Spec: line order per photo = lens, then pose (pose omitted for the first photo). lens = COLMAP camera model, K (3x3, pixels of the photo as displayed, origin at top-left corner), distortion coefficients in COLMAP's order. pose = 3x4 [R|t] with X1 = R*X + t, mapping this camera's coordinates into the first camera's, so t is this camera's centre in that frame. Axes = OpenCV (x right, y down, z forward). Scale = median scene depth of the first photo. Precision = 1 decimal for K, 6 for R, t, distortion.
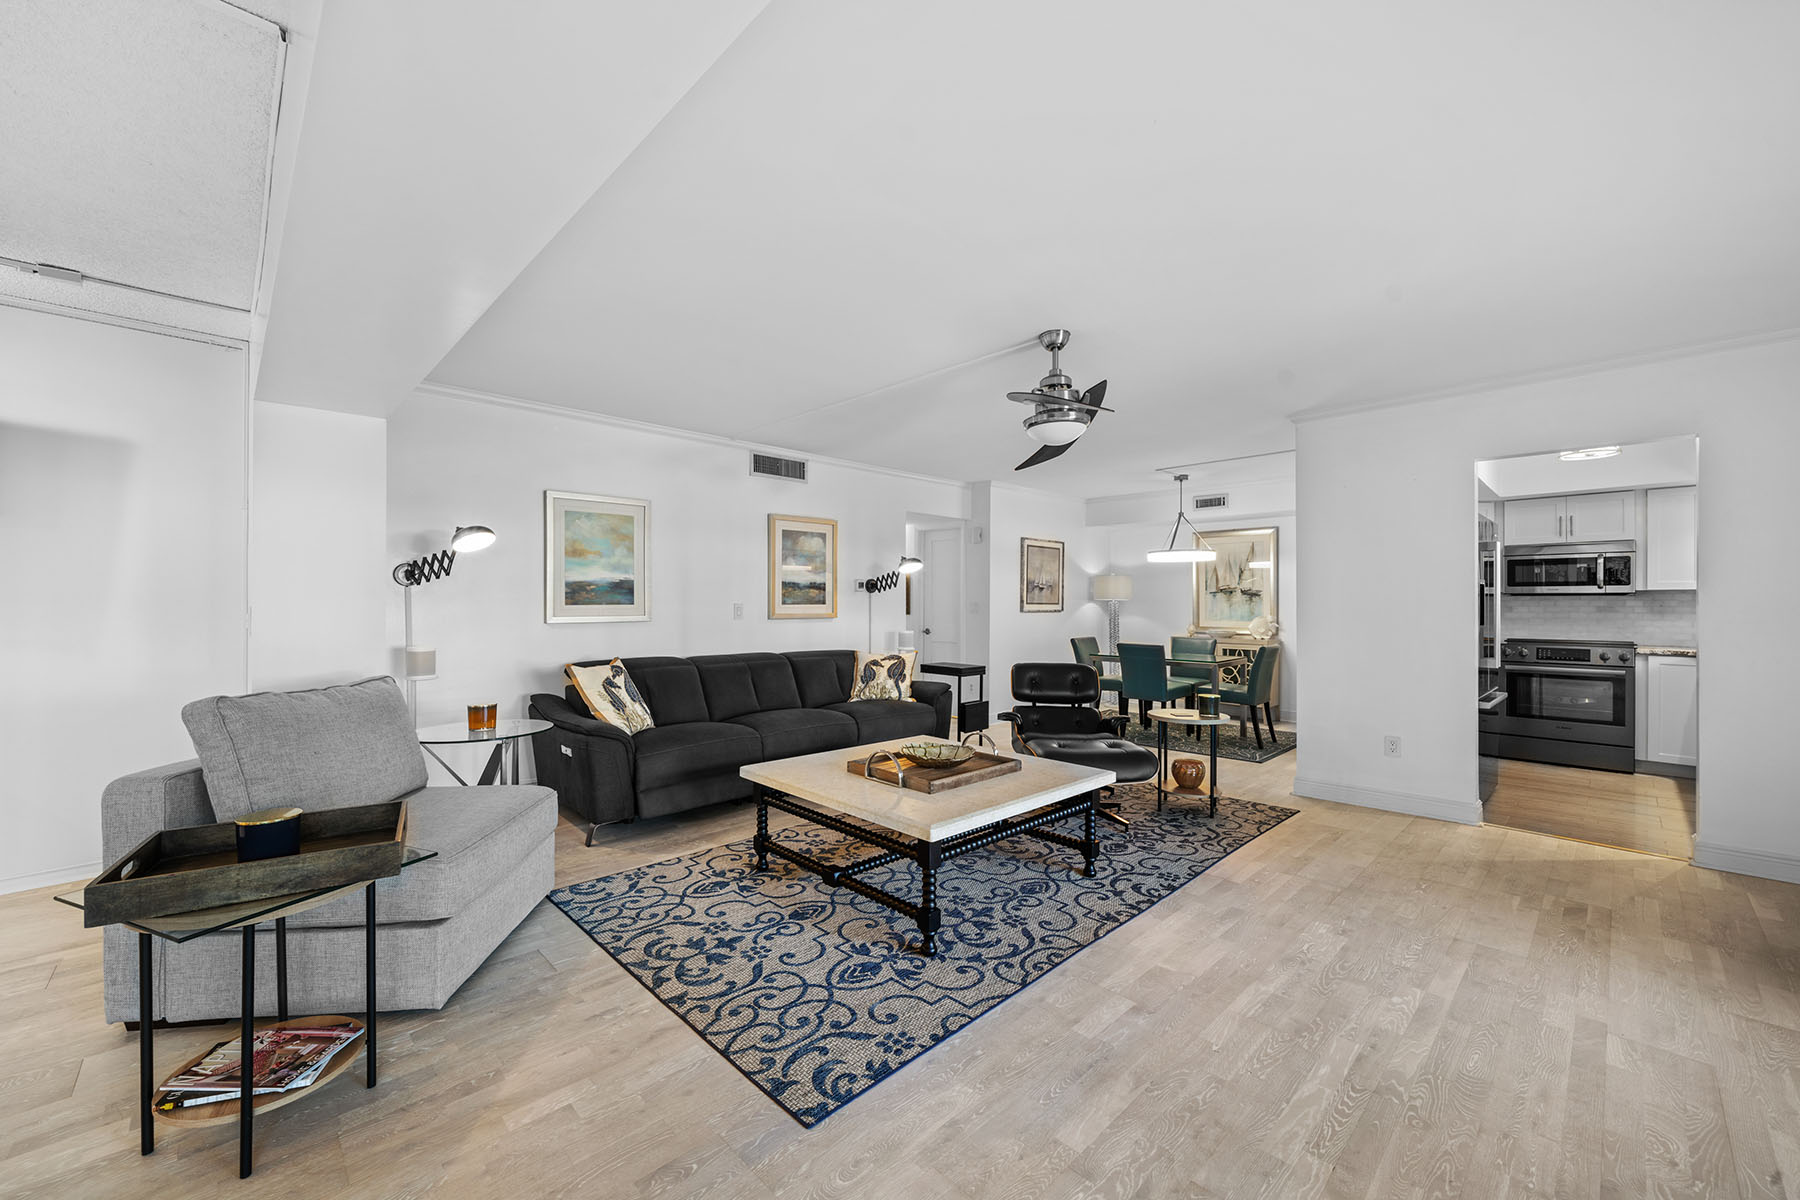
lens RADIAL K [[696.5, 0, 890.2], [0, 696.5, 602.2], [0, 0, 1]] dist [-0.002886, 0.000158]
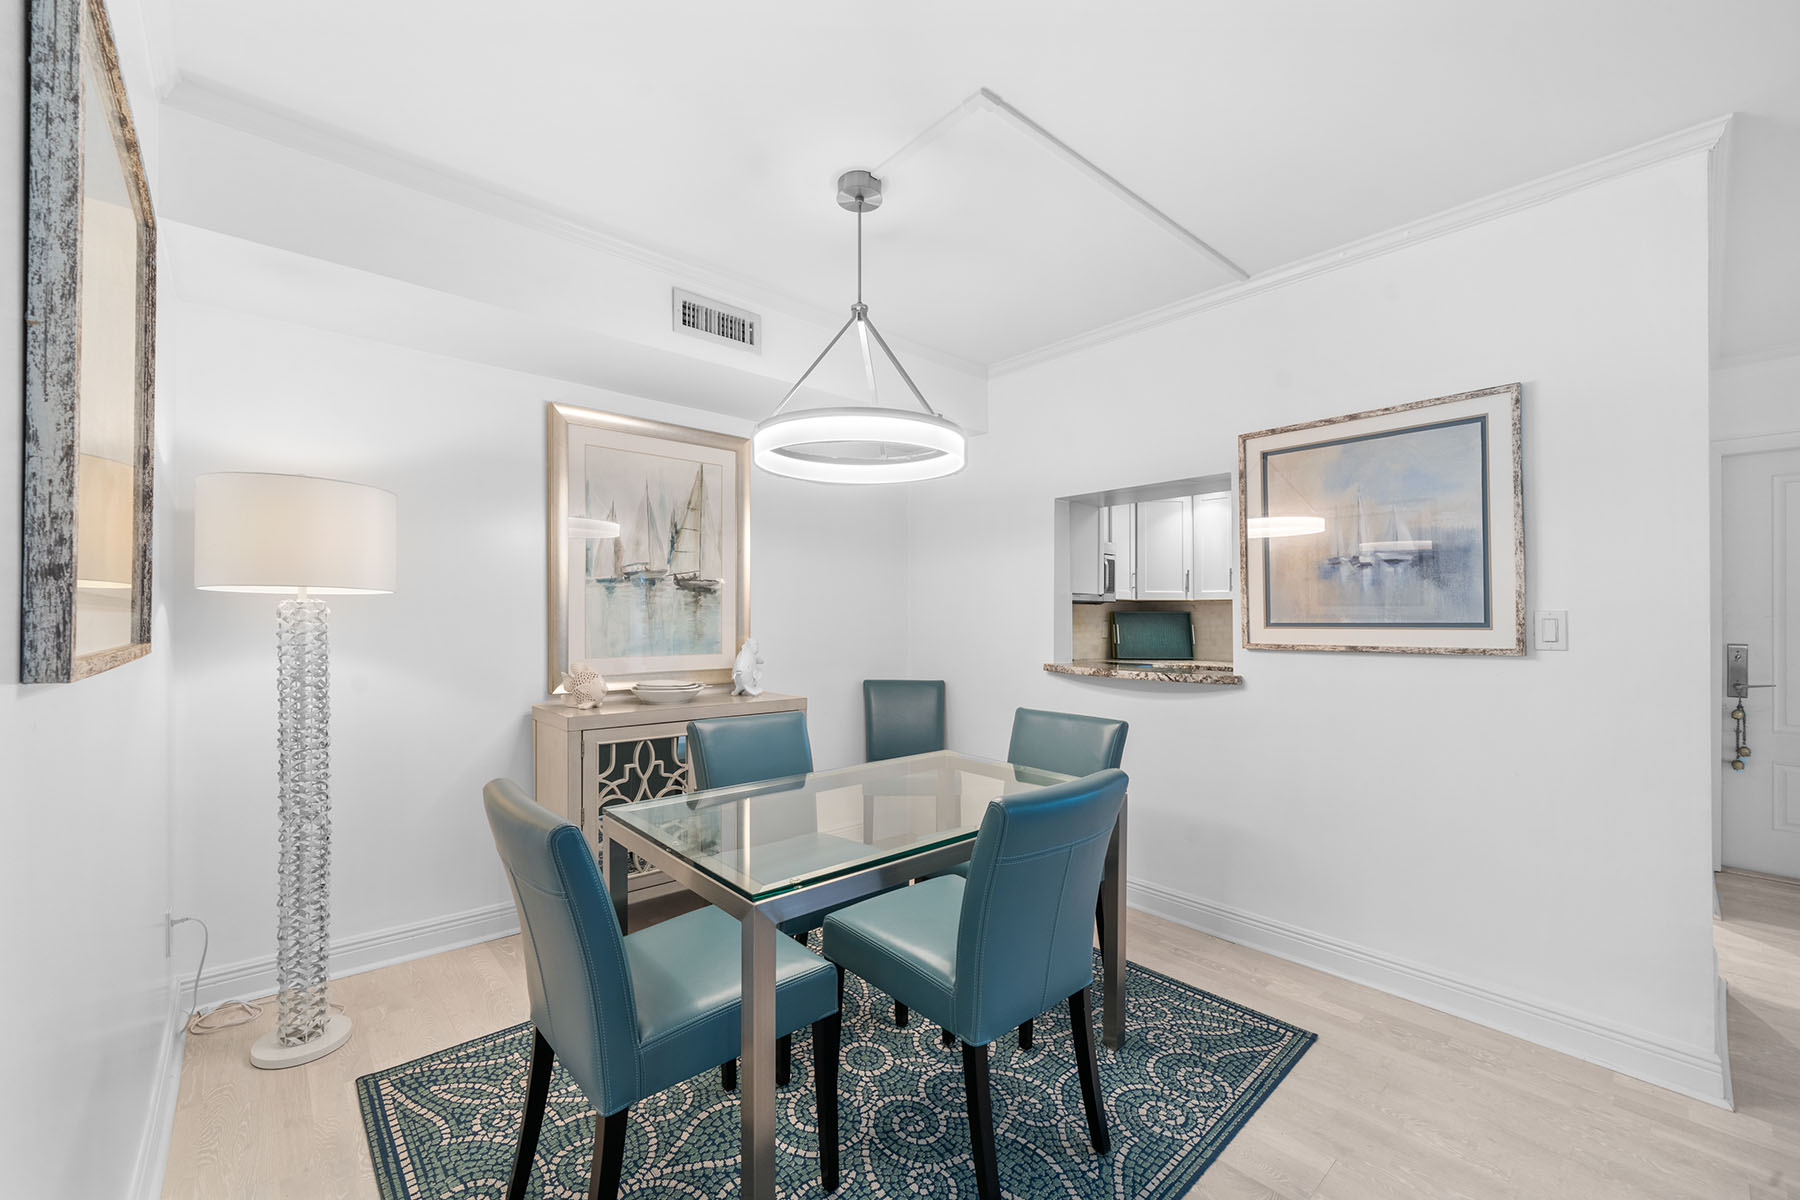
lens RADIAL K [[715.4, 0, 875.4], [0, 715.4, 616.8], [0, 0, 1]] dist [-0.000099, -0.000021]
pose [[0.043770, -0.000571, 0.999041, 0.166030], [-0.005238, 0.999986, 0.000801, 0.007146], [-0.999028, -0.005268, 0.043767, 1.441229]]
